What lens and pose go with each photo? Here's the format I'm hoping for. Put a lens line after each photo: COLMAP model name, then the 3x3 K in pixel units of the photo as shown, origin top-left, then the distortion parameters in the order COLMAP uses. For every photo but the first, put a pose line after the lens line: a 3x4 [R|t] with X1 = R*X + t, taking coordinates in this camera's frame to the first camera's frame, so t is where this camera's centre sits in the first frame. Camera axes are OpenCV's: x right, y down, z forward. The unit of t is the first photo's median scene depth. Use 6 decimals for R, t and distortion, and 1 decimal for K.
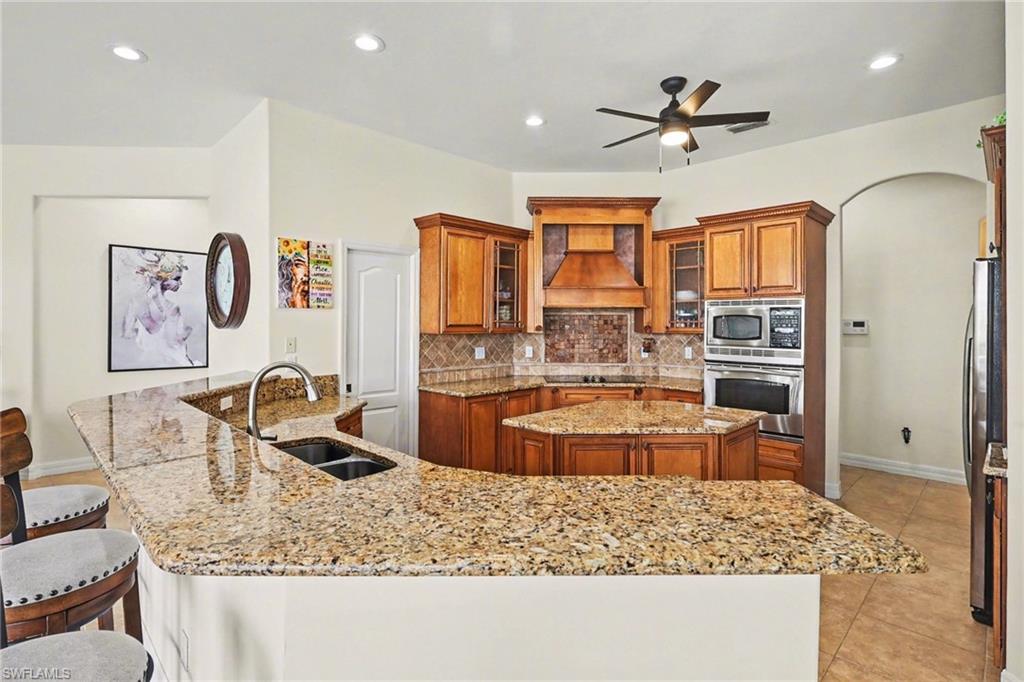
lens RADIAL K [[502.8, 0, 514.2], [0, 502.8, 325.4], [0, 0, 1]] dist [-0.000204, -0.000153]
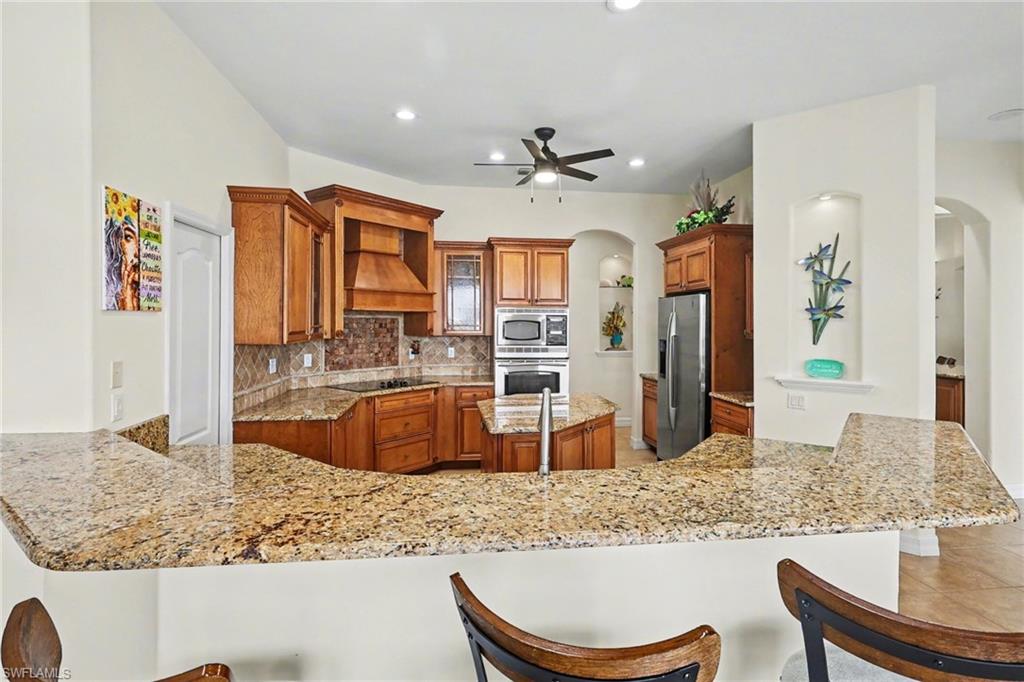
lens RADIAL K [[501.3, 0, 508.8], [0, 501.3, 321.8], [0, 0, 1]] dist [-0.003068, -0.000461]
pose [[0.616480, -0.002233, 0.787367, -0.491875], [0.000708, 0.999997, 0.002283, -0.017653], [-0.787370, -0.000850, 0.616480, 0.228430]]
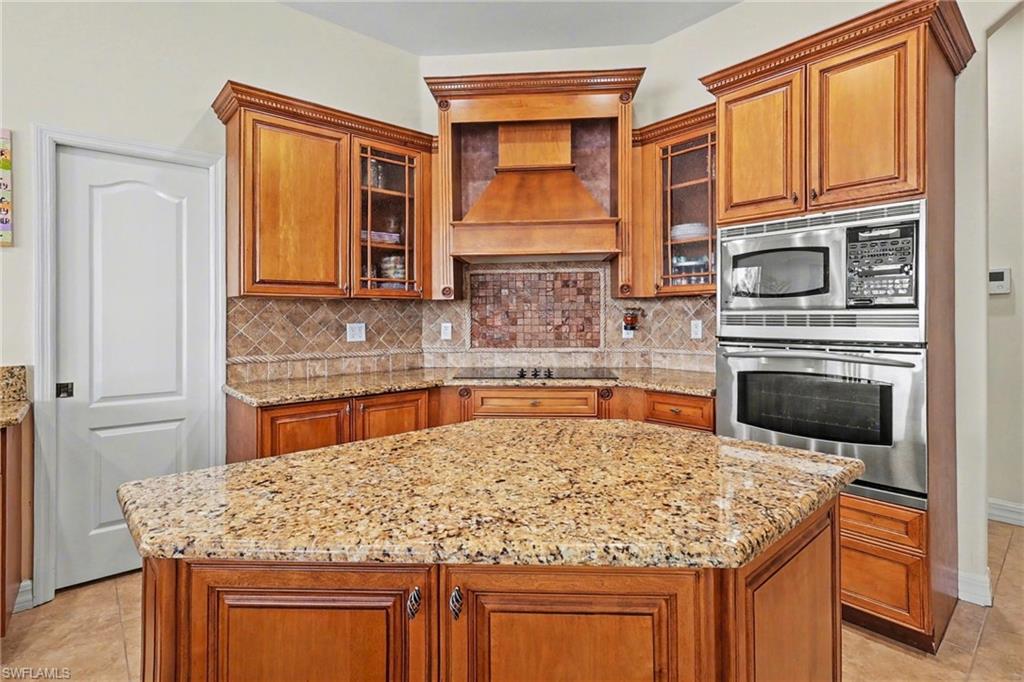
lens RADIAL K [[501.3, 0, 508.8], [0, 501.3, 321.8], [0, 0, 1]] dist [-0.003068, -0.000461]
pose [[0.996945, -0.010632, -0.077383, 0.181121], [0.011015, 0.999929, 0.004532, 0.043464], [0.077329, -0.005371, 0.996991, 0.409088]]
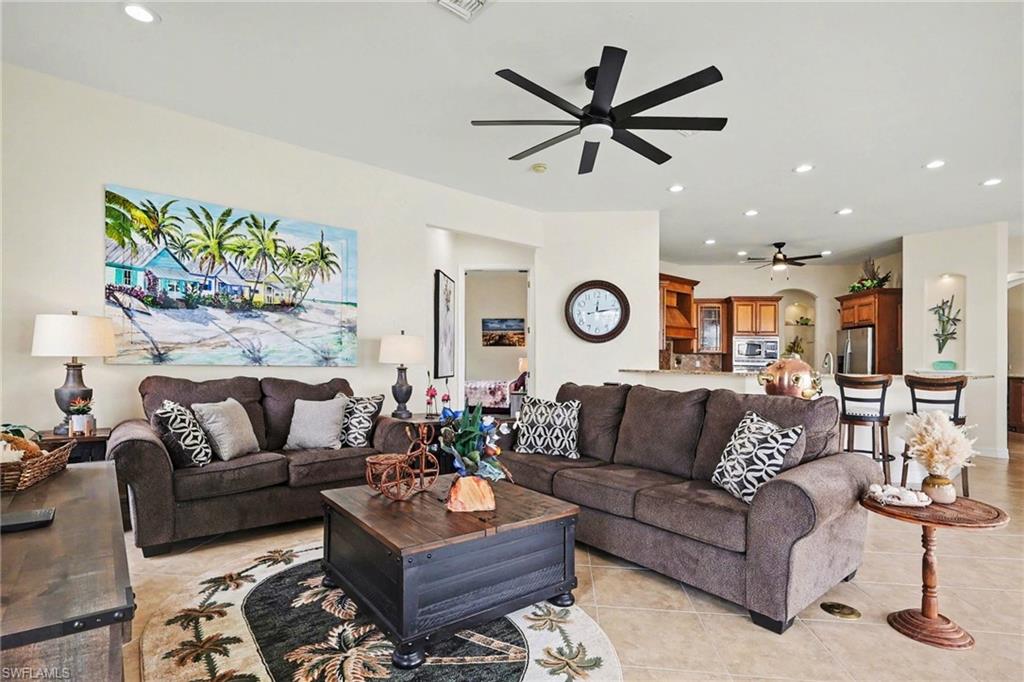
lens RADIAL K [[497.6, 0, 510.3], [0, 497.6, 360.4], [0, 0, 1]] dist [-0.002313, -0.000714]
pose [[0.775455, 0.006792, 0.631367, -1.498424], [-0.007712, 0.999969, -0.001285, 0.053168], [-0.631356, -0.003873, 0.775483, -0.005580]]
